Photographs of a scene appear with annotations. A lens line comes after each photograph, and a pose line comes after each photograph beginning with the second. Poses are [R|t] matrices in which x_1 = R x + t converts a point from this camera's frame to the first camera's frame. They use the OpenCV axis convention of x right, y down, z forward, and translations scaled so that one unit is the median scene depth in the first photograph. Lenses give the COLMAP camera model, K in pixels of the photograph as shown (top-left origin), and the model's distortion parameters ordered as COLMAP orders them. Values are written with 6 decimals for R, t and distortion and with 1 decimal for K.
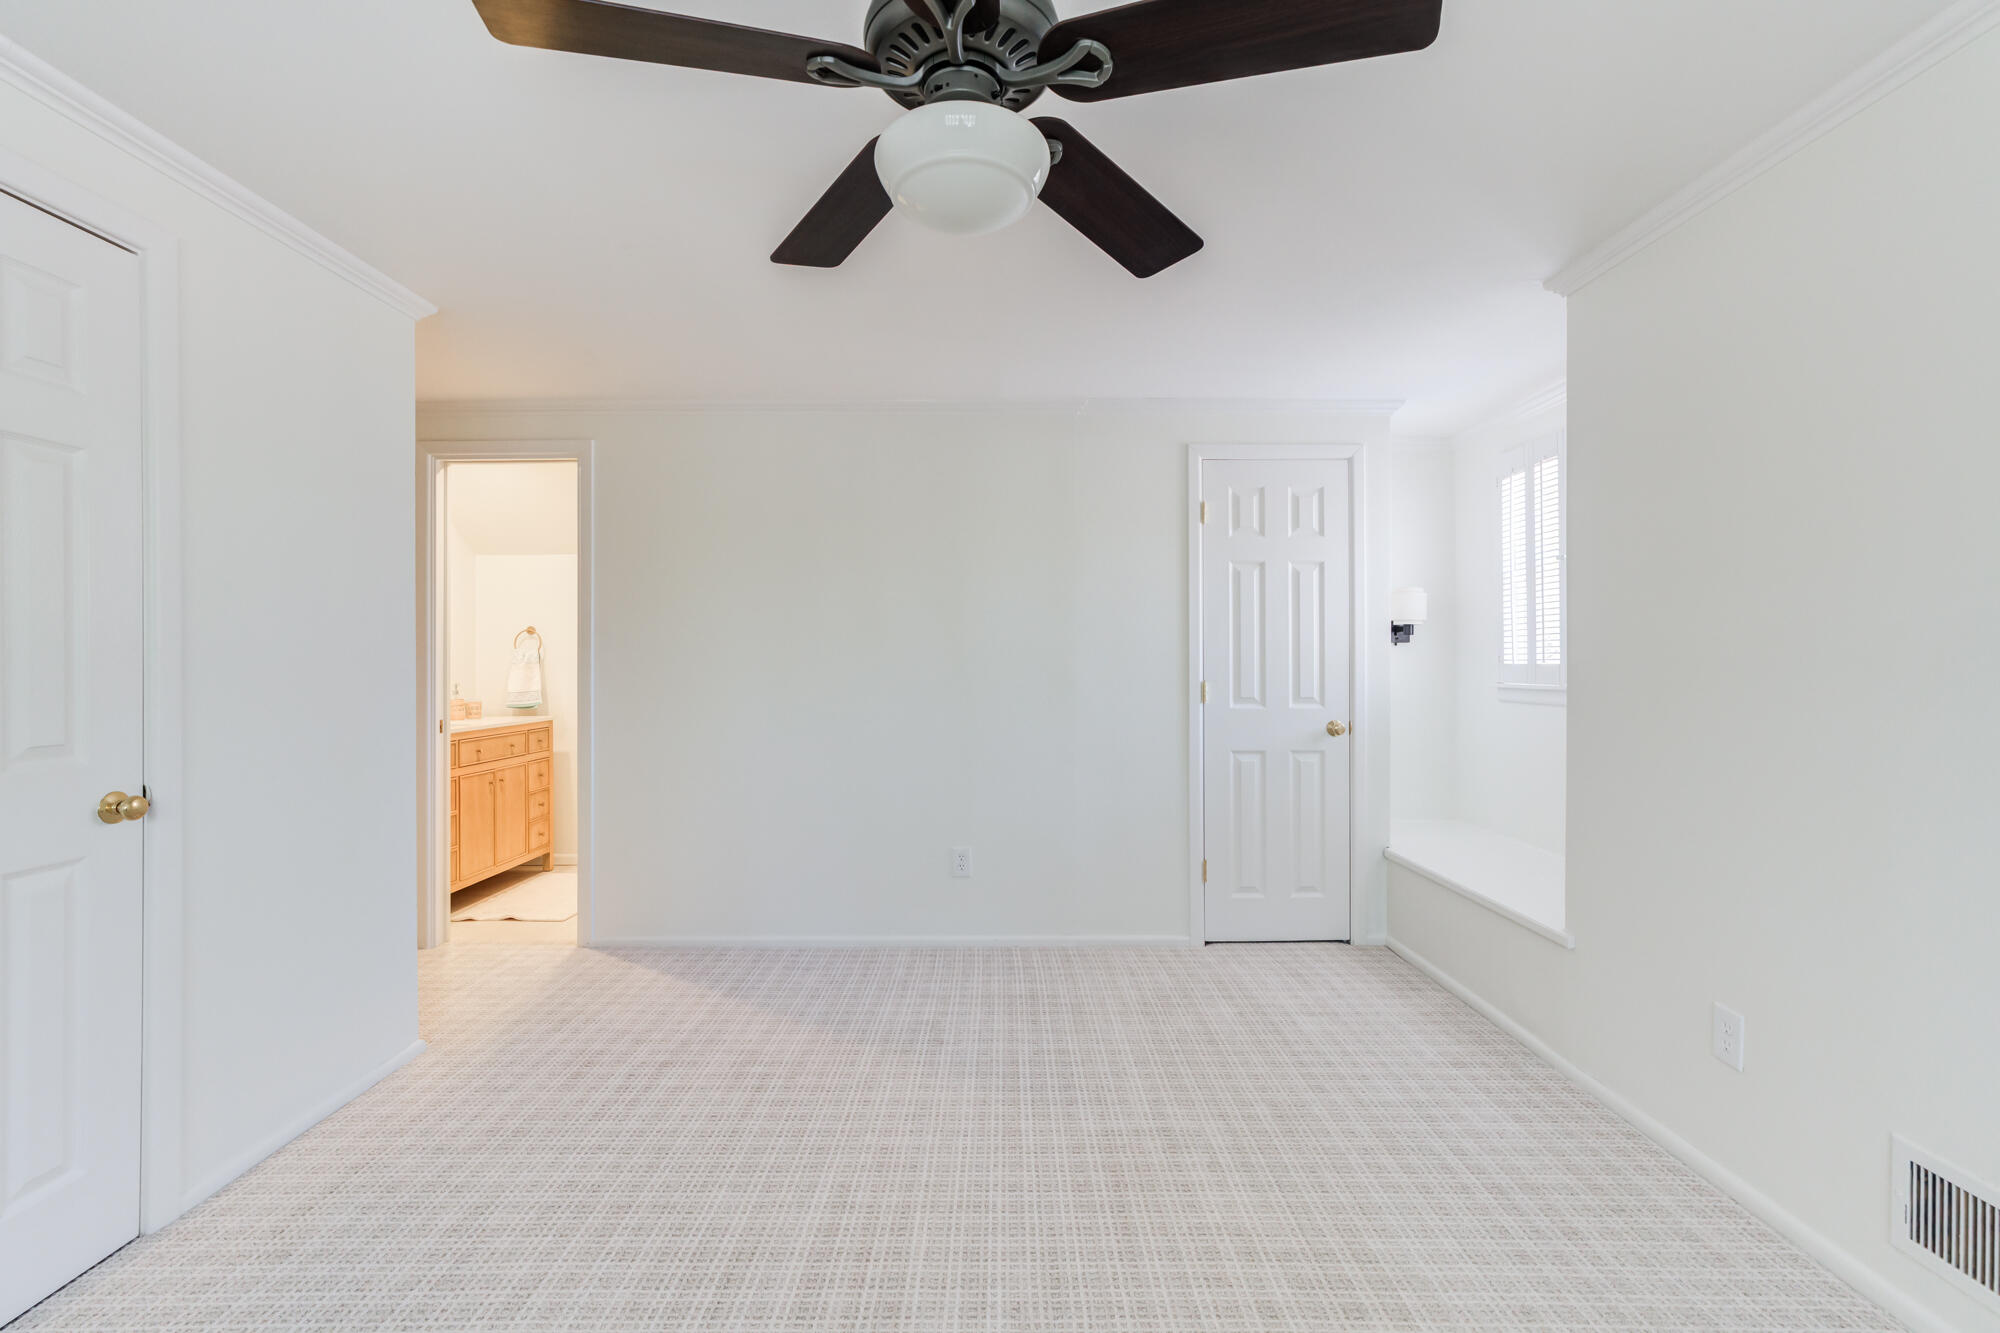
lens RADIAL K [[926.3, 0, 1012.2], [0, 926.3, 655.5], [0, 0, 1]] dist [-0.010997, 0.009781]
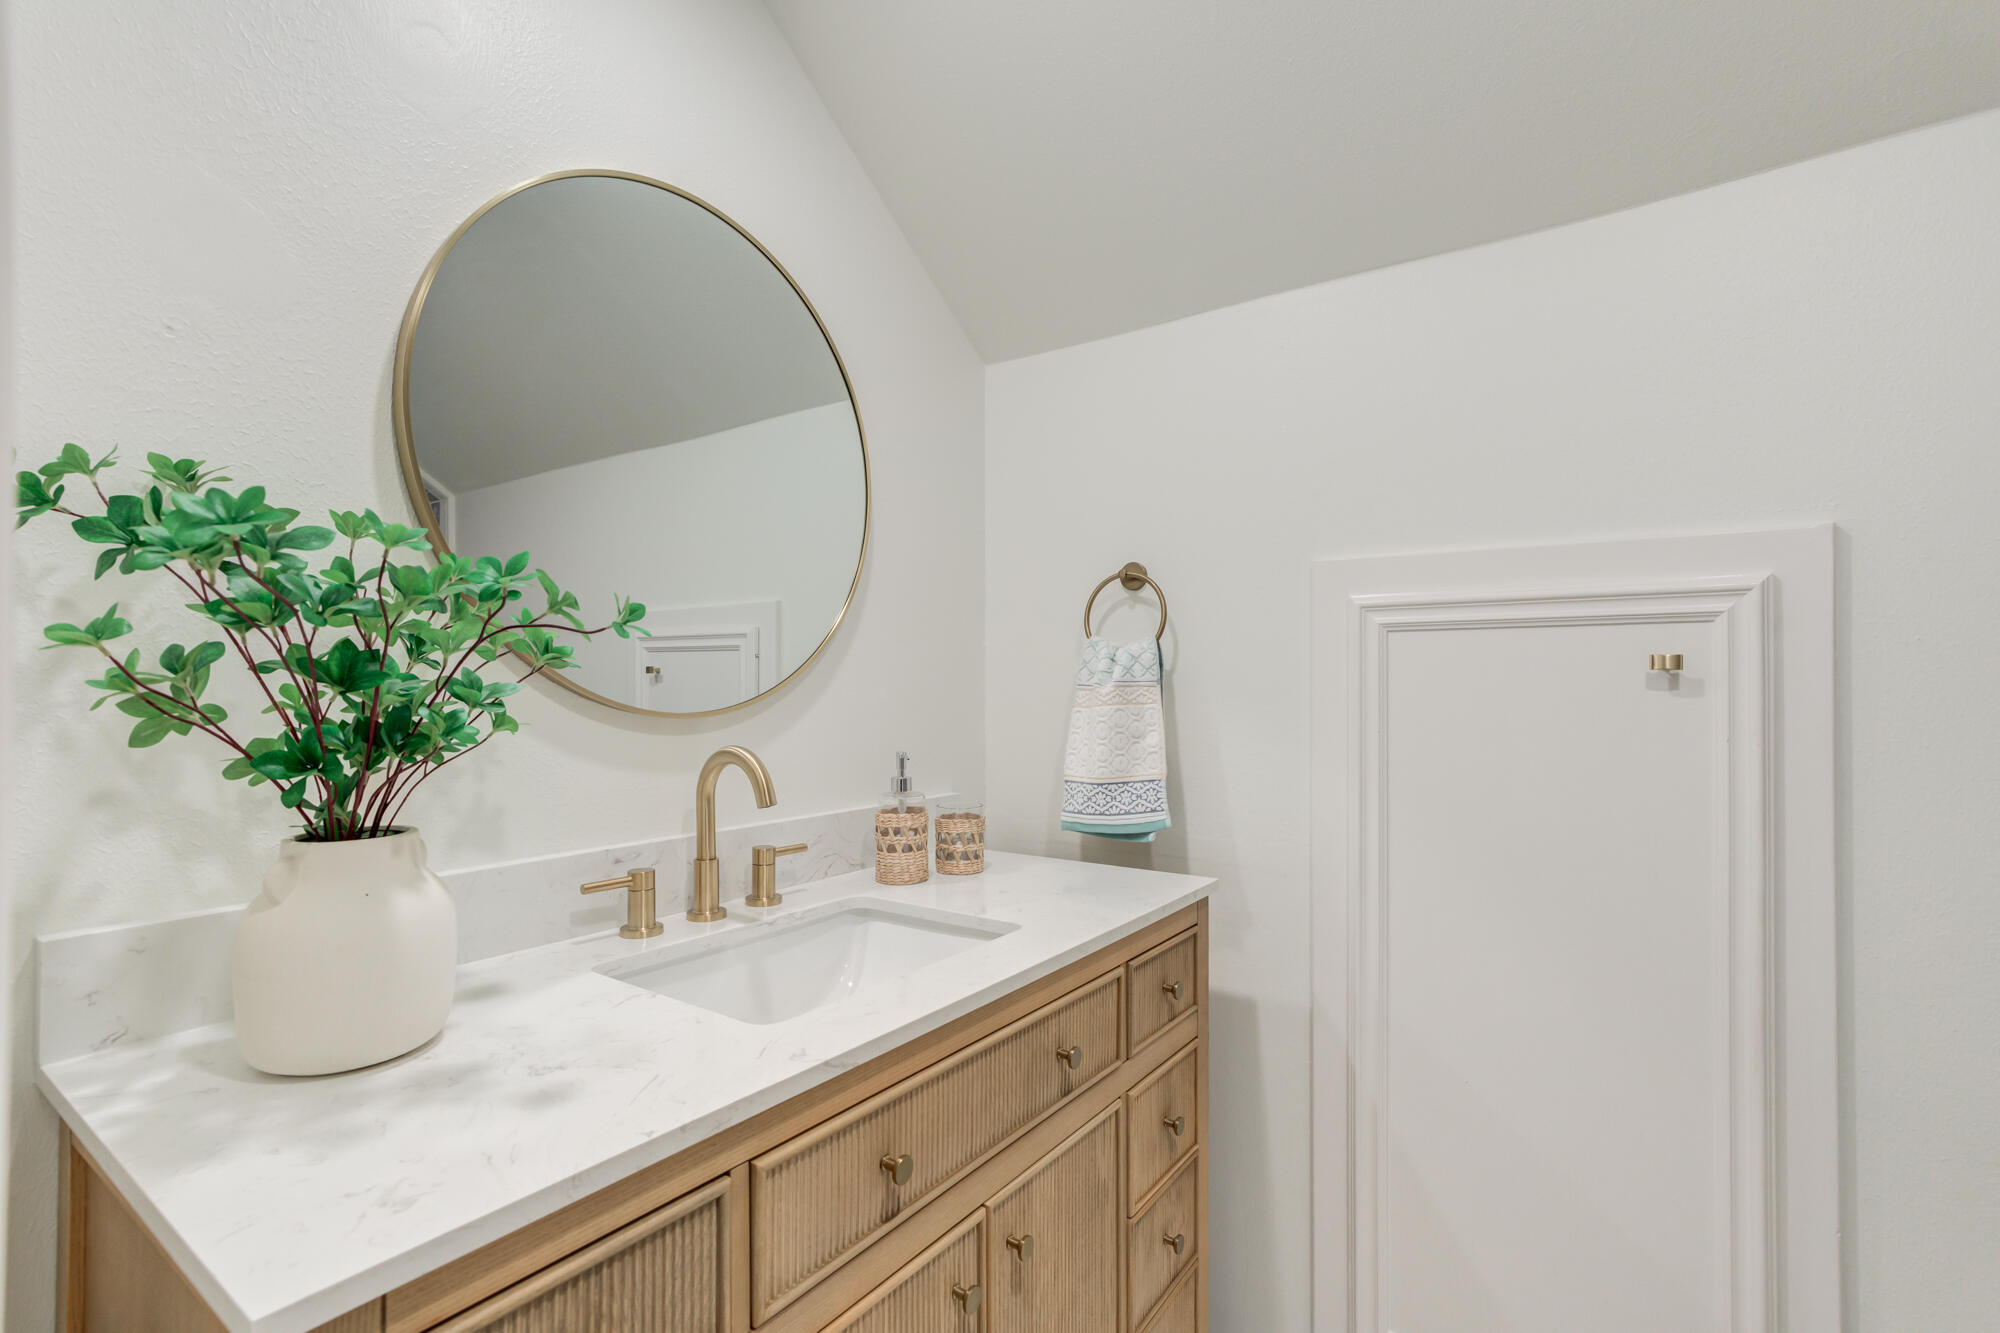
lens RADIAL K [[926.3, 0, 1000.4], [0, 926.3, 681.3], [0, 0, 1]] dist [-0.010997, 0.009781]
pose [[0.823612, 0.001082, -0.567153, -0.399449], [-0.004508, 0.999979, -0.004639, 0.009098], [0.567136, 0.006377, 0.823600, 0.753287]]
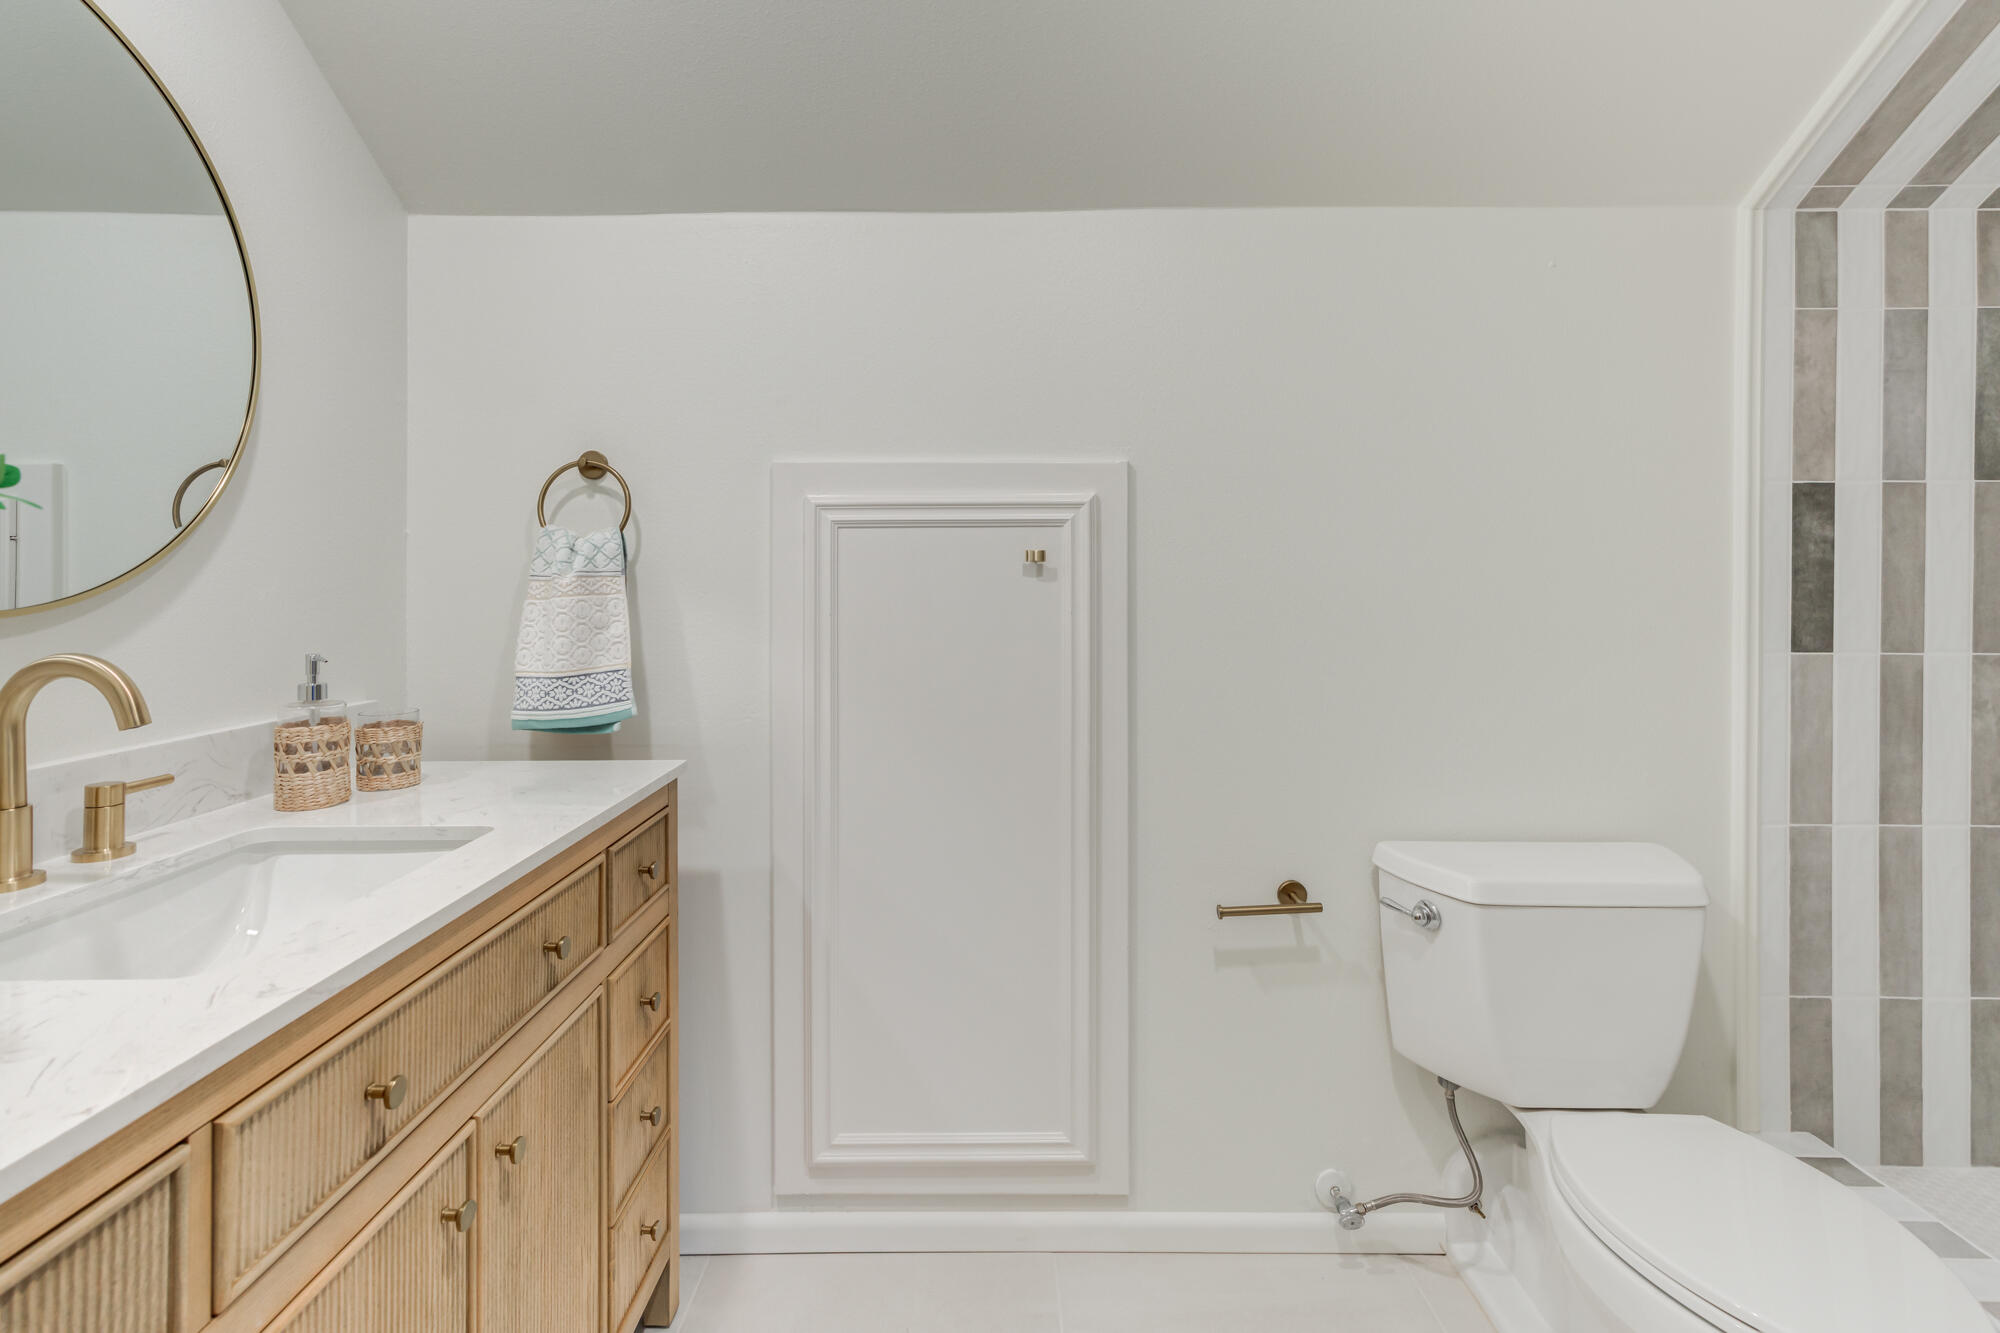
lens RADIAL K [[926.3, 0, 1001.3], [0, 926.3, 582.1], [0, 0, 1]] dist [-0.010997, 0.009781]
pose [[0.999954, -0.002322, 0.009275, -0.407270], [0.002307, 0.999996, 0.001554, 0.010756], [-0.009278, -0.001532, 0.999956, 0.727575]]
